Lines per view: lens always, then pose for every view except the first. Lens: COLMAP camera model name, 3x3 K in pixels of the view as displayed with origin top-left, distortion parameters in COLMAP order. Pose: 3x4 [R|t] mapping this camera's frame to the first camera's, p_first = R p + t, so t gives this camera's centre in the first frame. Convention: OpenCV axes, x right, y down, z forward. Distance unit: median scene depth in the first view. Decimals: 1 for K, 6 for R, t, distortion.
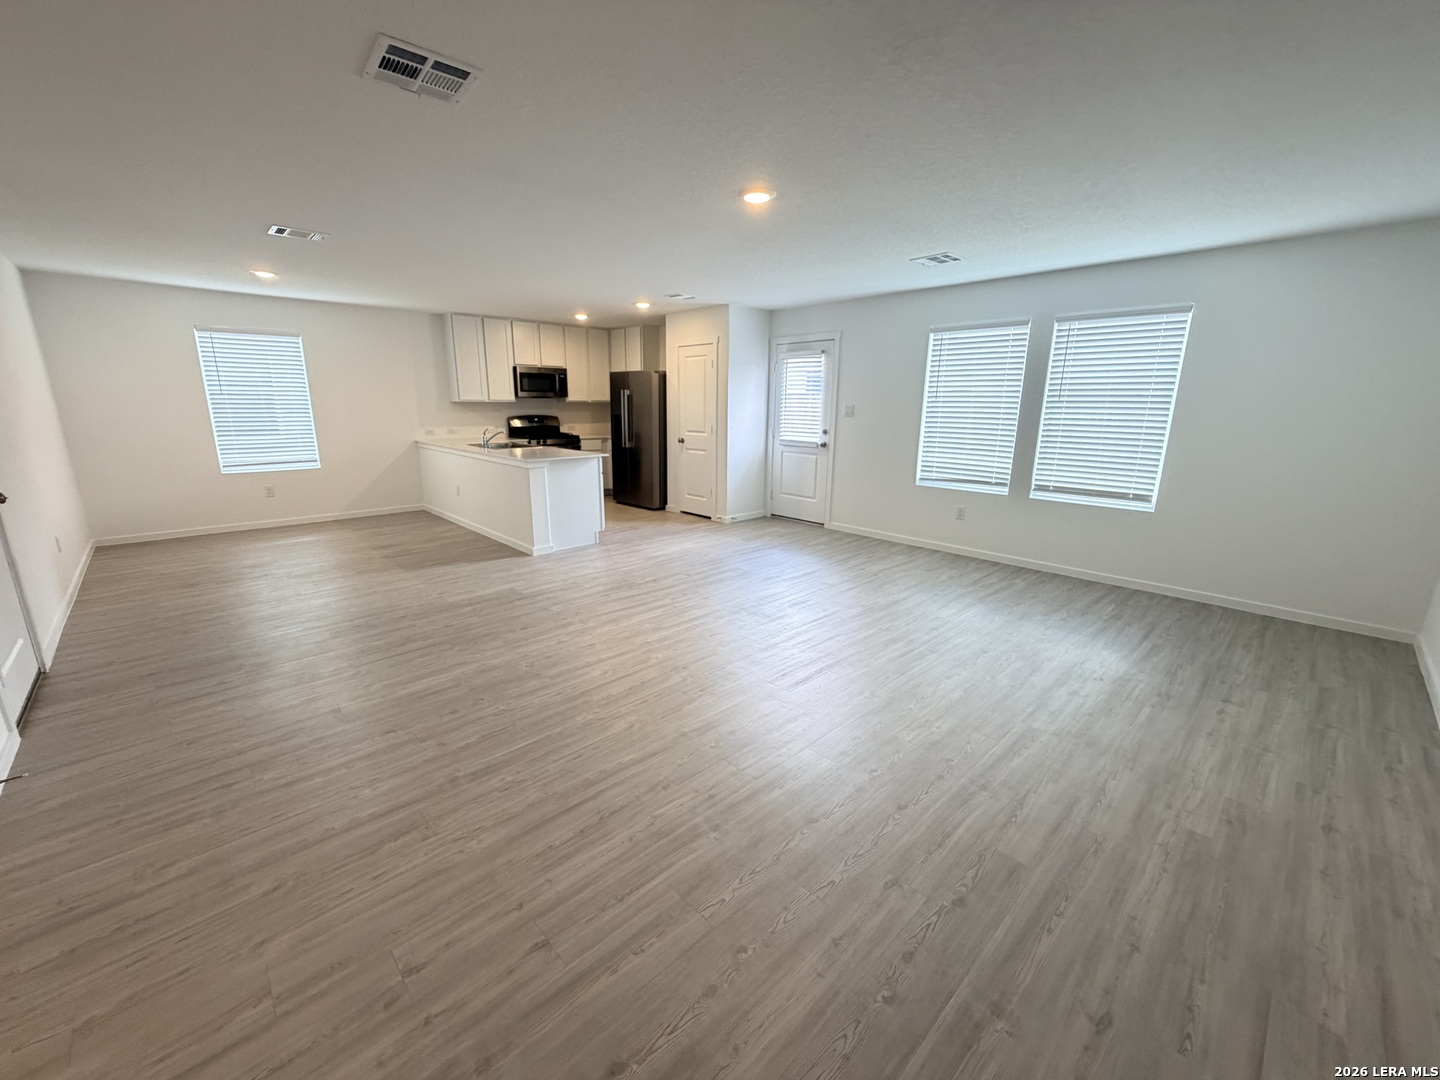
lens RADIAL K [[578.2, 0, 716.4], [0, 578.2, 538.0], [0, 0, 1]] dist [-0.000687, 0.000603]
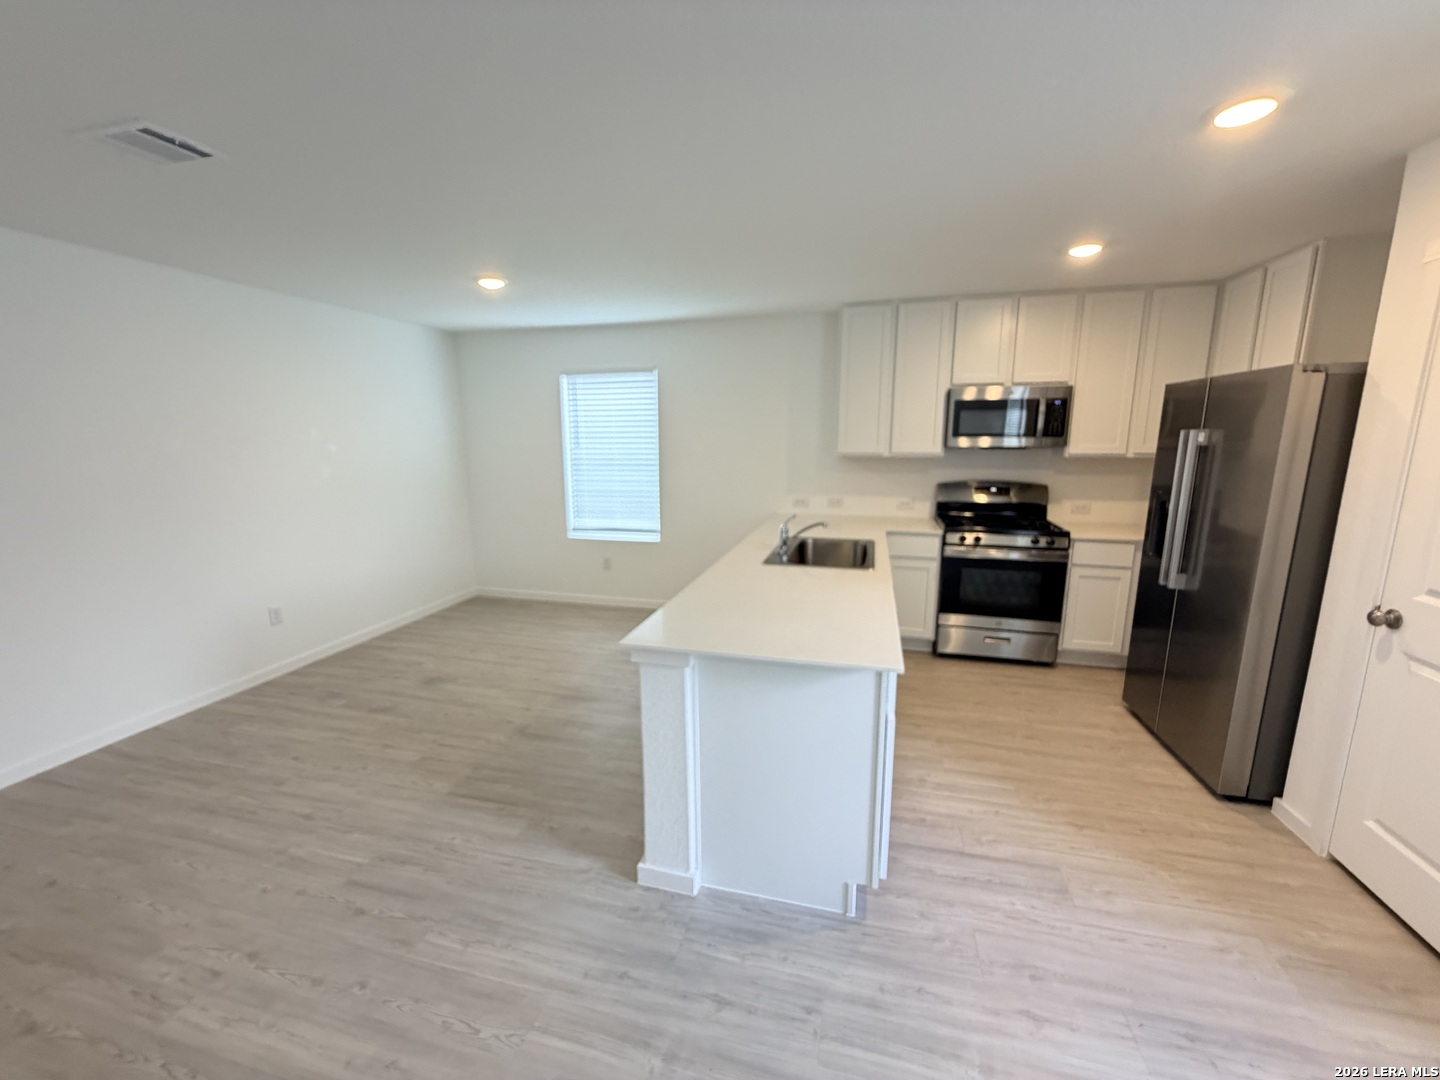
lens RADIAL K [[578.2, 0, 718.8], [0, 578.2, 540.1], [0, 0, 1]] dist [-0.000687, 0.000603]
pose [[0.526705, 0.139901, -0.838457, -0.008376], [-0.186964, 0.981276, 0.046283, -0.256886], [0.829232, 0.132384, 0.542999, 0.971538]]
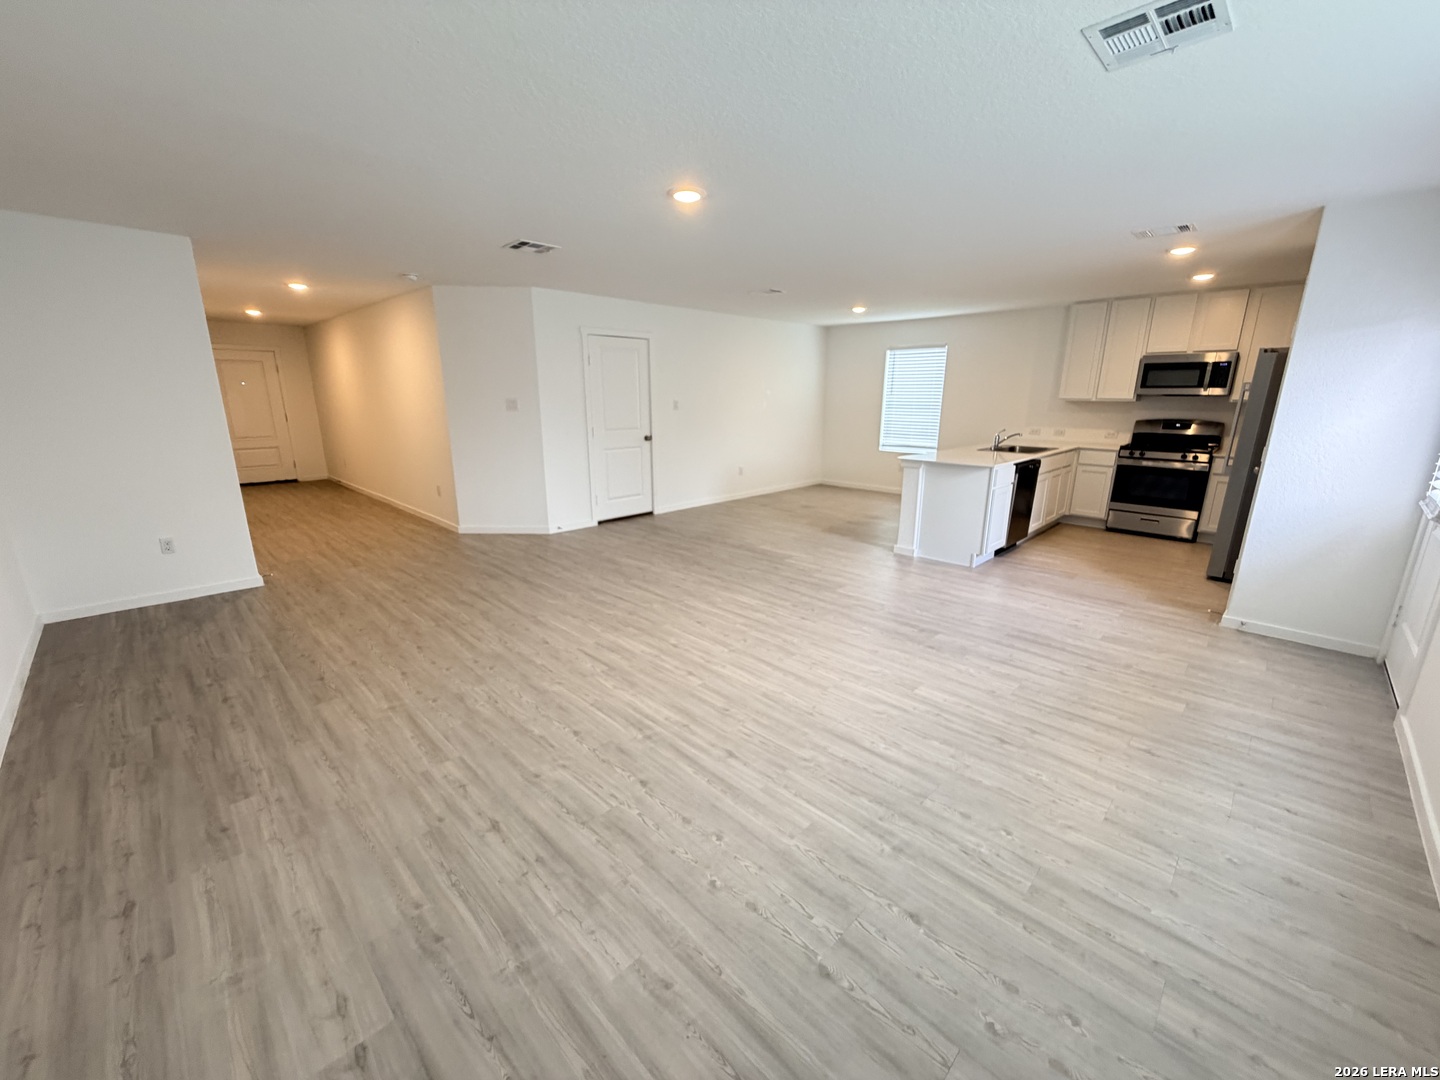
lens RADIAL K [[578.2, 0, 717.0], [0, 578.2, 541.2], [0, 0, 1]] dist [-0.000687, 0.000603]
pose [[0.031874, 0.240933, -0.970018, 0.783604], [-0.233287, 0.945499, 0.227177, -0.174876], [0.971885, 0.219051, 0.086344, 0.726525]]
